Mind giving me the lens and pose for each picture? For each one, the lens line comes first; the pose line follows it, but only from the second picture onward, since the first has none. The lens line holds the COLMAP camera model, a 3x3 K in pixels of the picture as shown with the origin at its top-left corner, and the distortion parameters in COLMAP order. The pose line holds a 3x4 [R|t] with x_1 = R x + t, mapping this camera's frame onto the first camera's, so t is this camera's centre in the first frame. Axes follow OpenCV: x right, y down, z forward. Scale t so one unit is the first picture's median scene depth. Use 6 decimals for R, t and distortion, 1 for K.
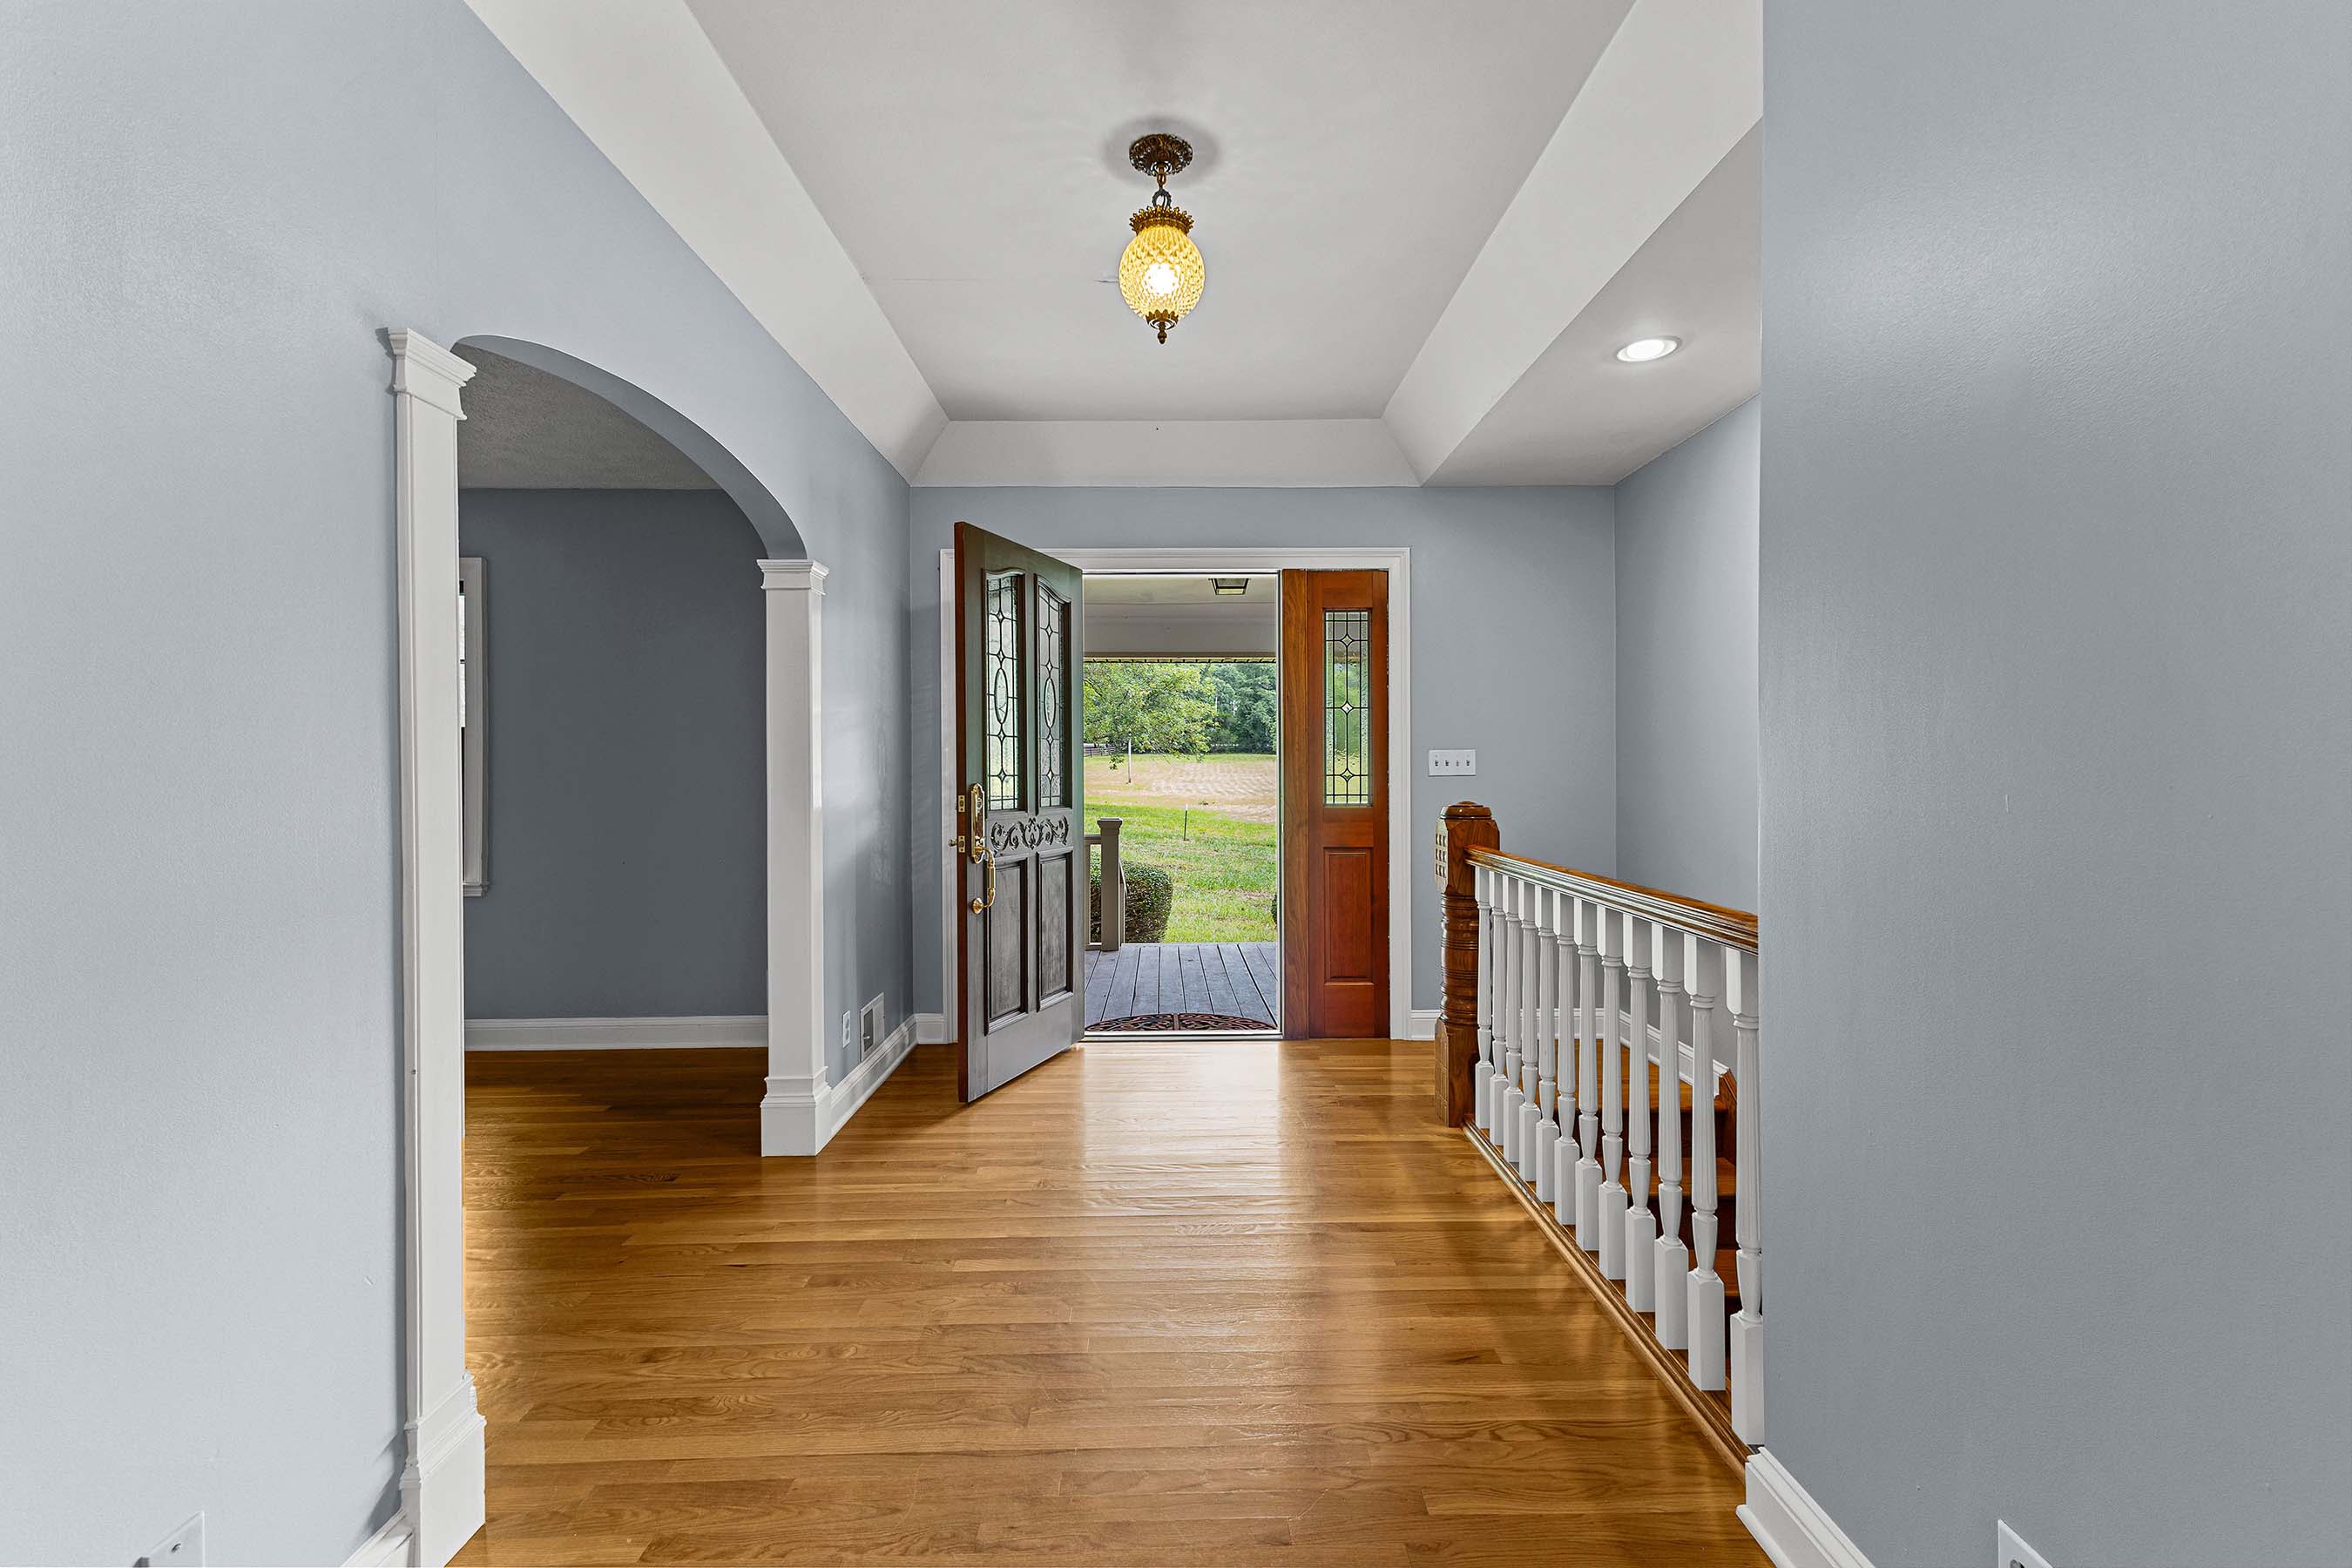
lens RADIAL K [[1027.2, 0, 1185.6], [0, 1027.2, 776.7], [0, 0, 1]] dist [0.008687, -0.000058]
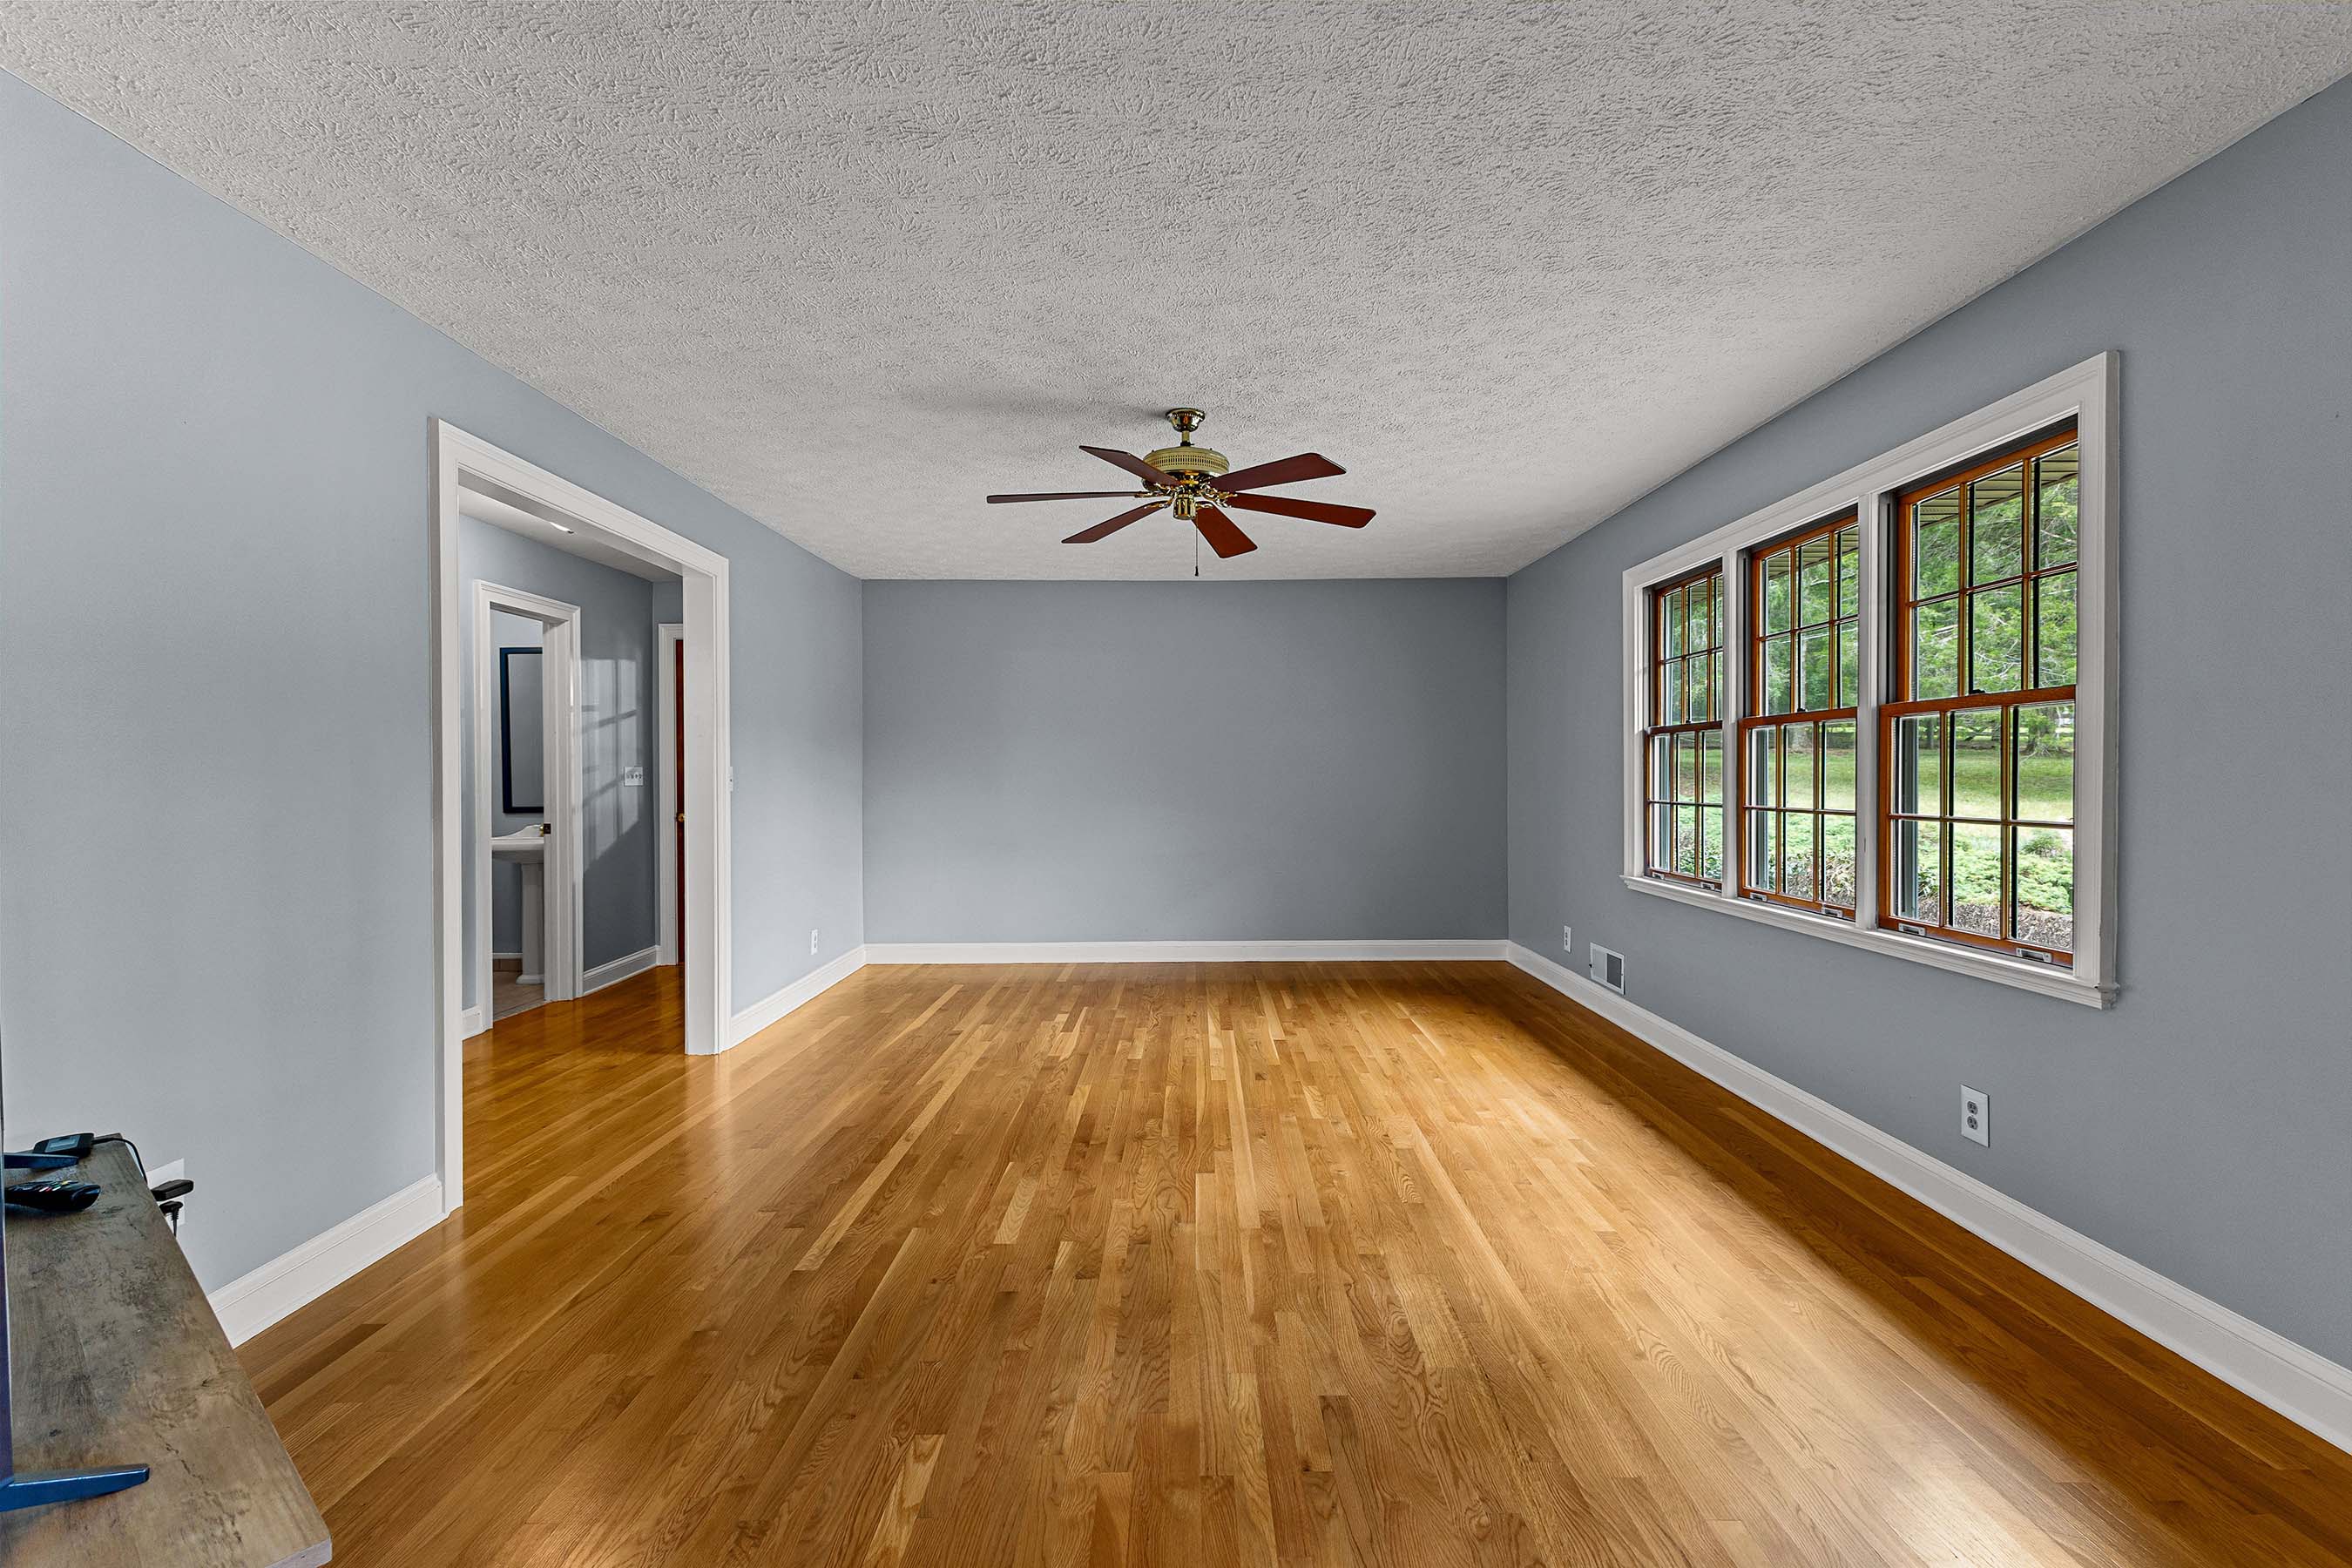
lens RADIAL K [[1011.4, 0, 1179.9], [0, 1011.4, 774.2], [0, 0, 1]] dist [0.008996, -0.000065]
pose [[-0.013017, 0.006072, -0.999897, -0.167653], [-0.004308, 0.999972, 0.006128, -0.002566], [0.999906, 0.004387, -0.012990, 0.546809]]
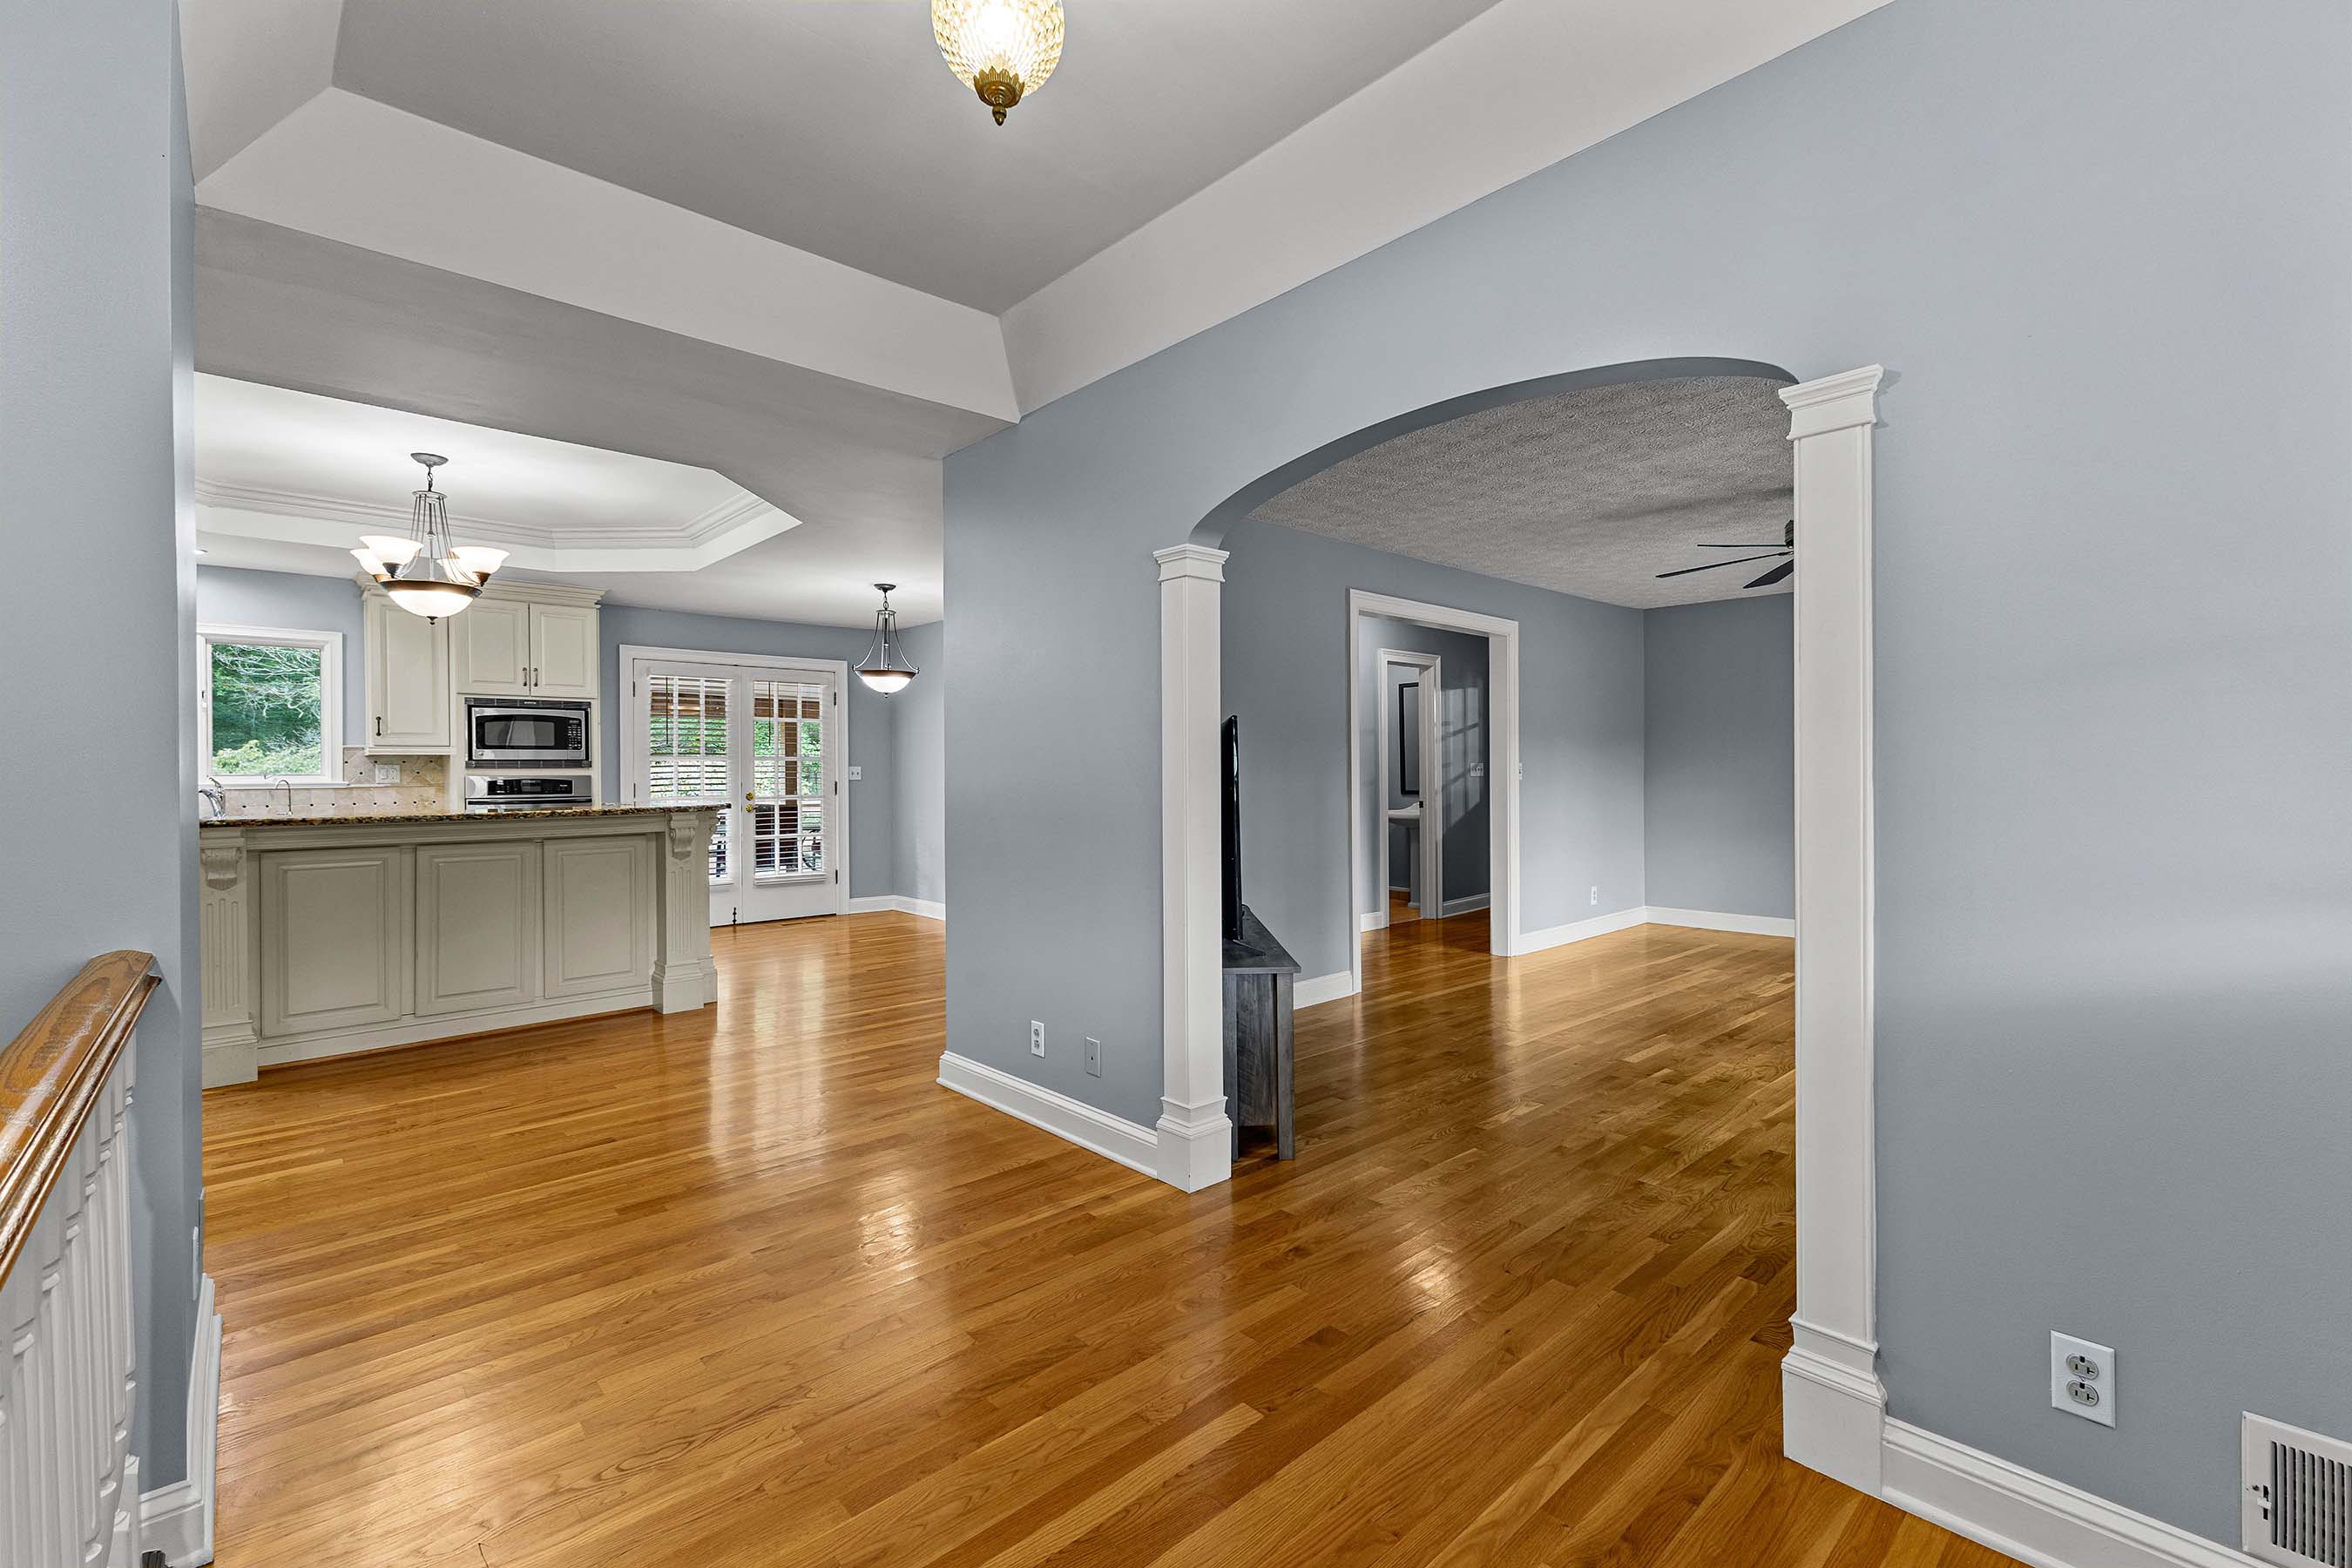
lens RADIAL K [[1012.6, 0, 1185.5], [0, 1012.6, 776.9], [0, 0, 1]] dist [0.009716, 0.000152]
pose [[-0.743565, 0.014305, -0.668511, 0.182950], [0.004552, 0.999856, 0.016333, -0.008557], [0.668648, 0.009102, -0.743523, 0.863266]]
